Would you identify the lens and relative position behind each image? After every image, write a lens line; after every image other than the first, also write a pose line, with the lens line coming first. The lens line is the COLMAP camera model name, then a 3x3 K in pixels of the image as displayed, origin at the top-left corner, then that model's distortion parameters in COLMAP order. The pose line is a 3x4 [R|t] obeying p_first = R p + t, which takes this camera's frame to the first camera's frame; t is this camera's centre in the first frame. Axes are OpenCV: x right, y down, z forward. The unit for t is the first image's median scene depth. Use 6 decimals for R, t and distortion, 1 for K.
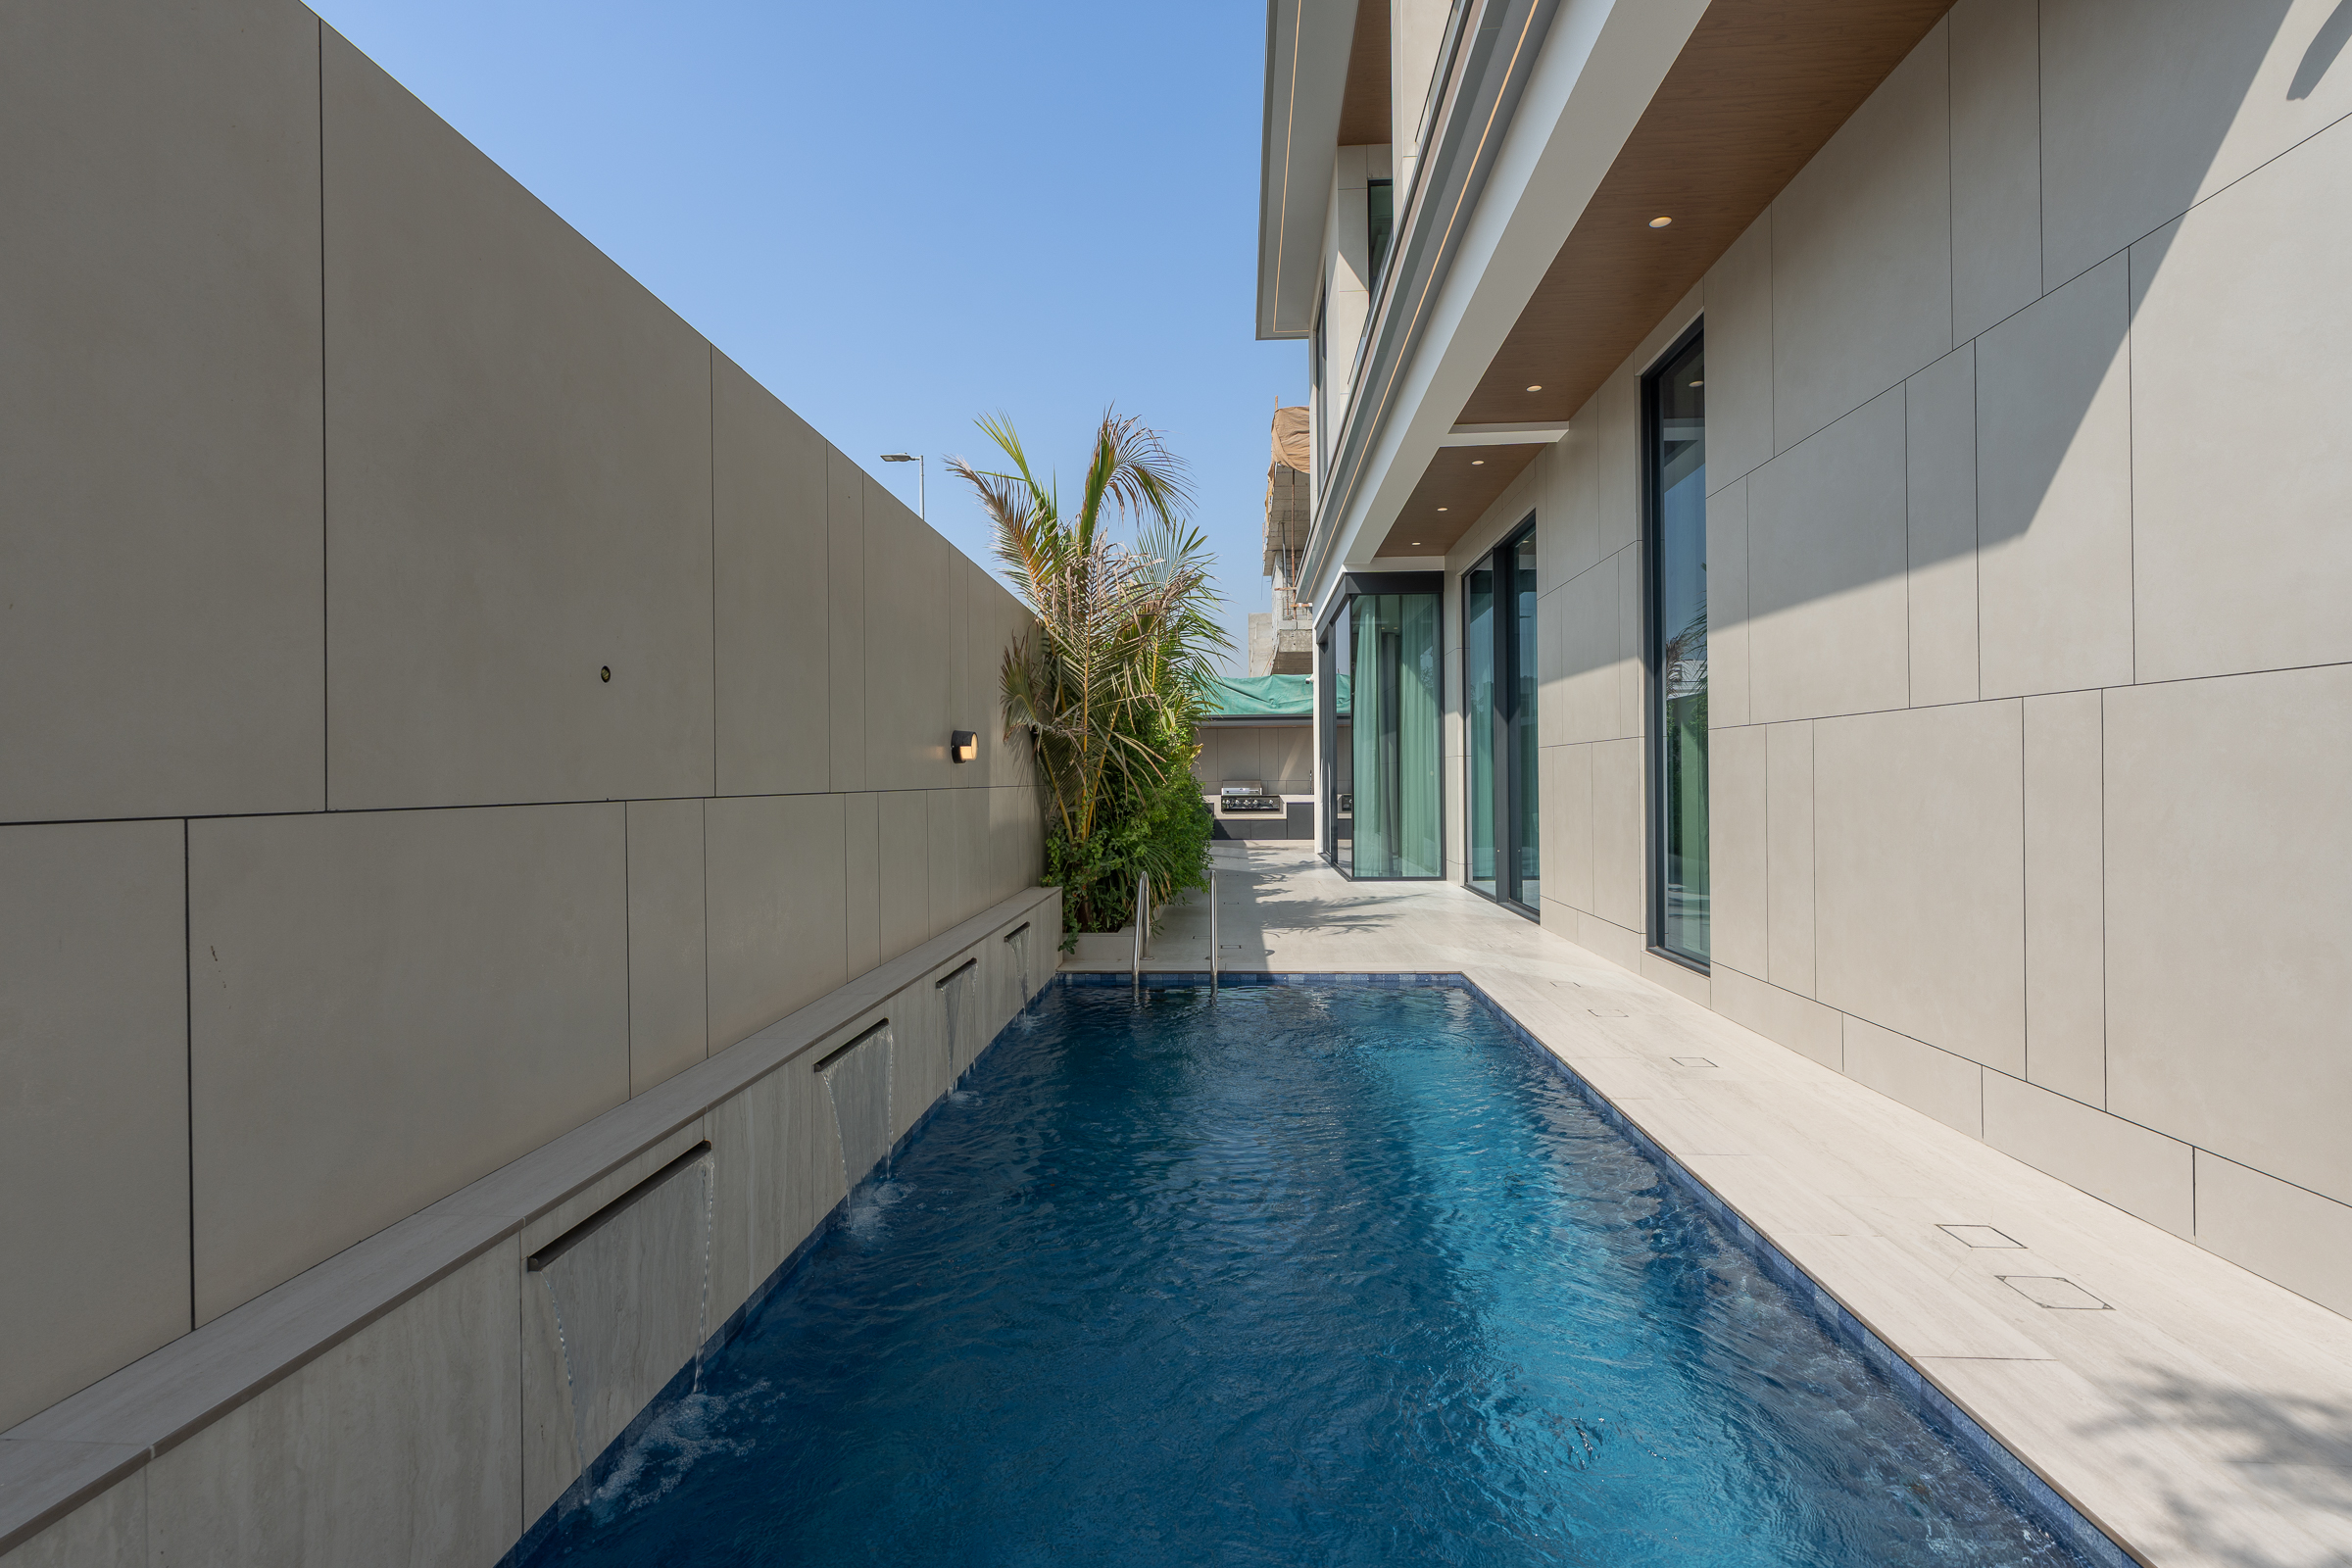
lens RADIAL K [[1073.2, 0, 1178.7], [0, 1073.2, 780.6], [0, 0, 1]] dist [-0.007331, 0.001842]
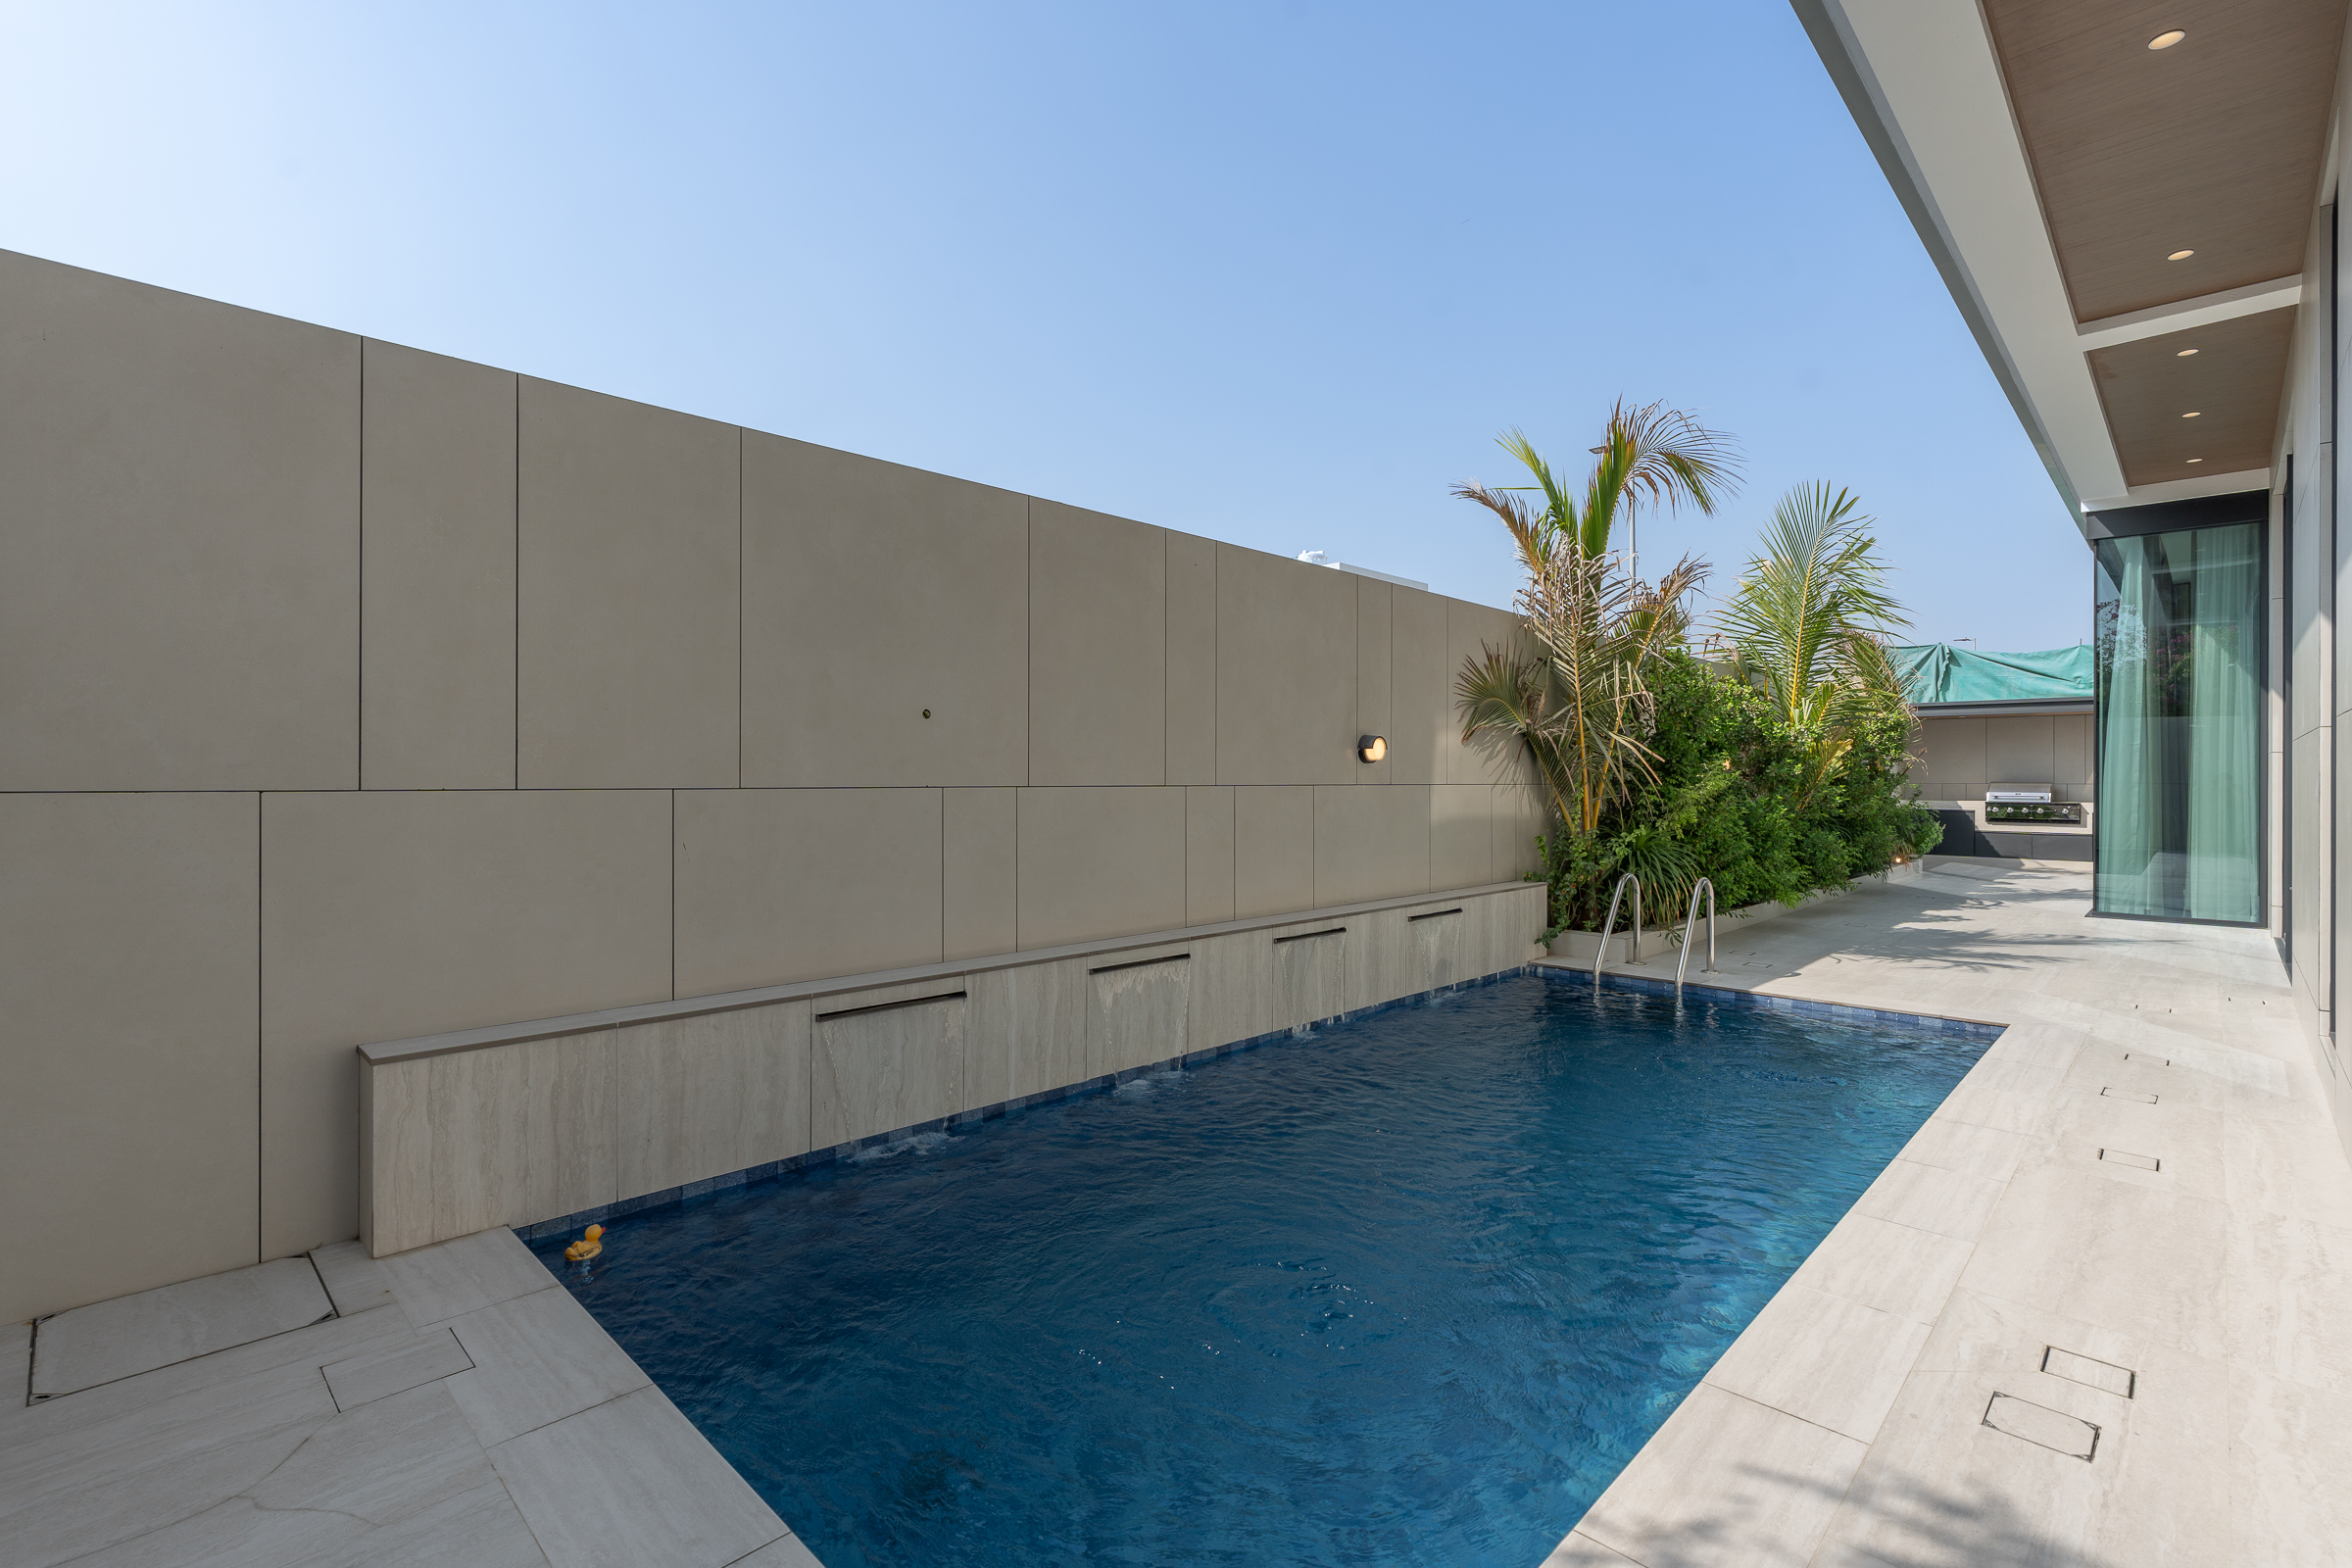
lens RADIAL K [[1073.2, 0, 1153.1], [0, 1073.2, 780.4], [0, 0, 1]] dist [-0.007331, 0.001842]
pose [[0.748022, 0.012604, -0.663554, 0.285474], [-0.010521, 0.999919, 0.007134, -0.002481], [0.663591, 0.001645, 0.748094, -0.018742]]
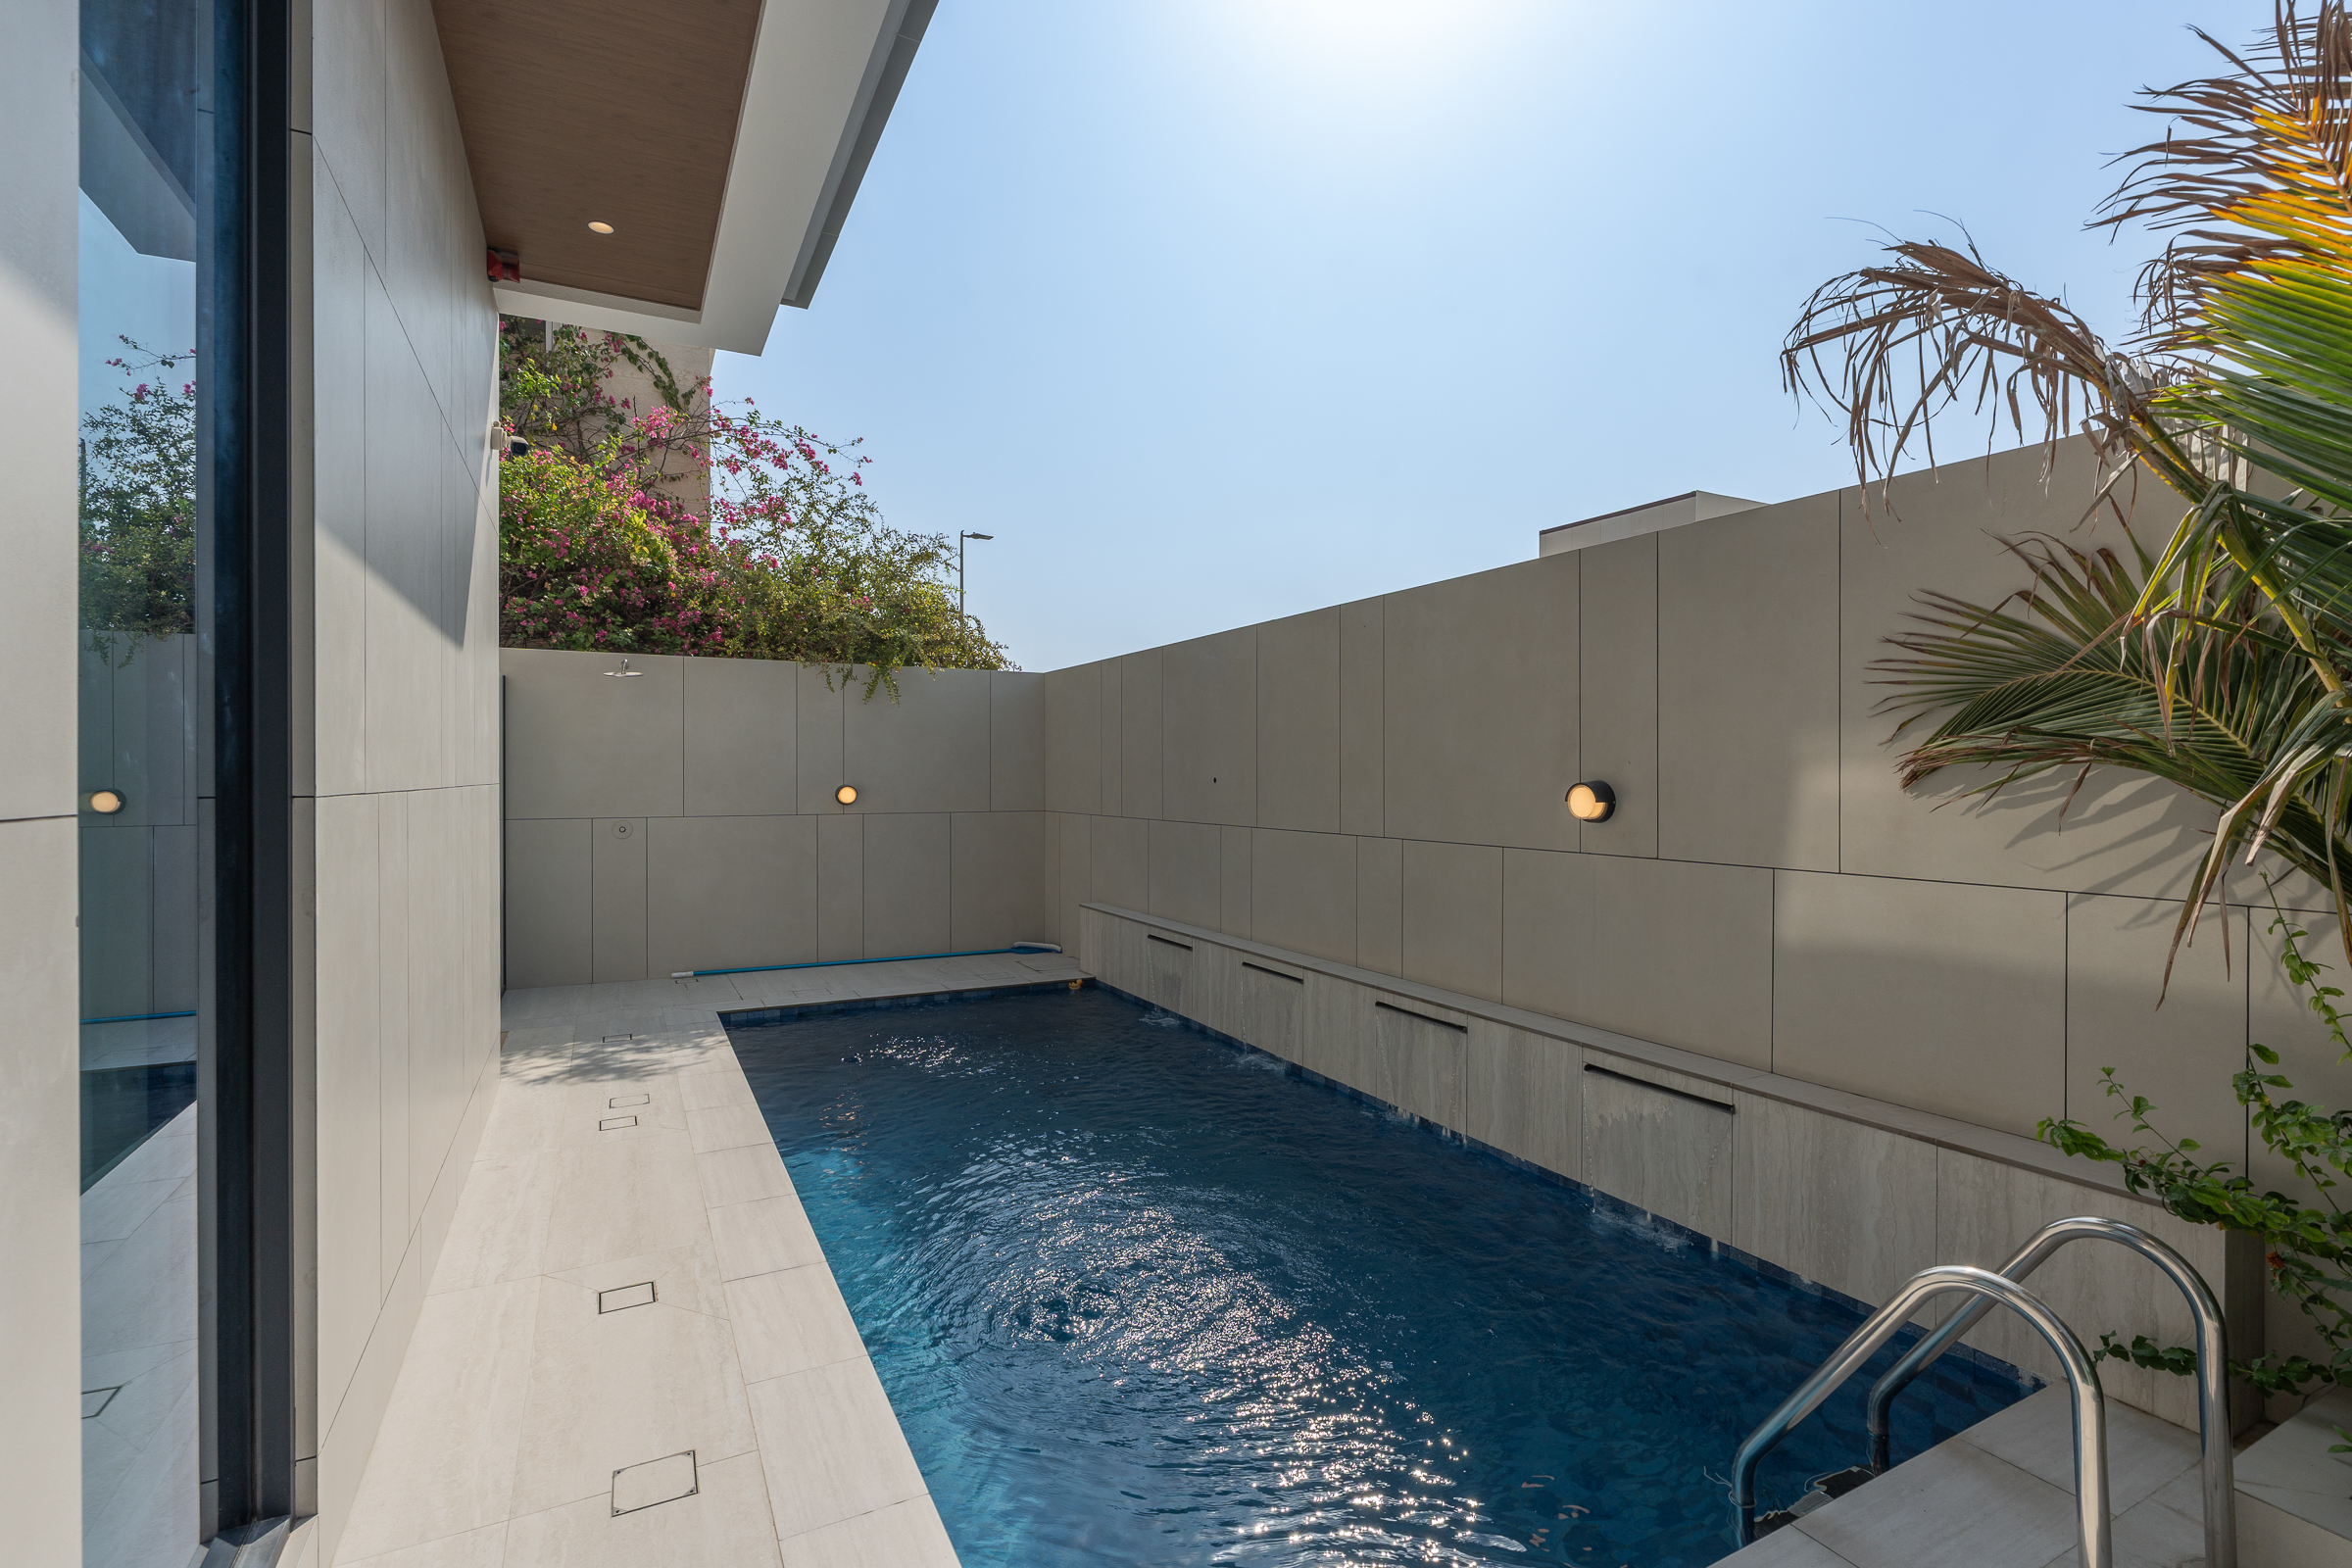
lens RADIAL K [[1073.2, 0, 1213.0], [0, 1073.2, 780.7], [0, 0, 1]] dist [-0.007331, 0.001842]
pose [[-0.842228, 0.012020, -0.538987, 0.327084], [0.007012, 0.999911, 0.011342, -0.041462], [0.539076, 0.005773, -0.842237, 1.091489]]
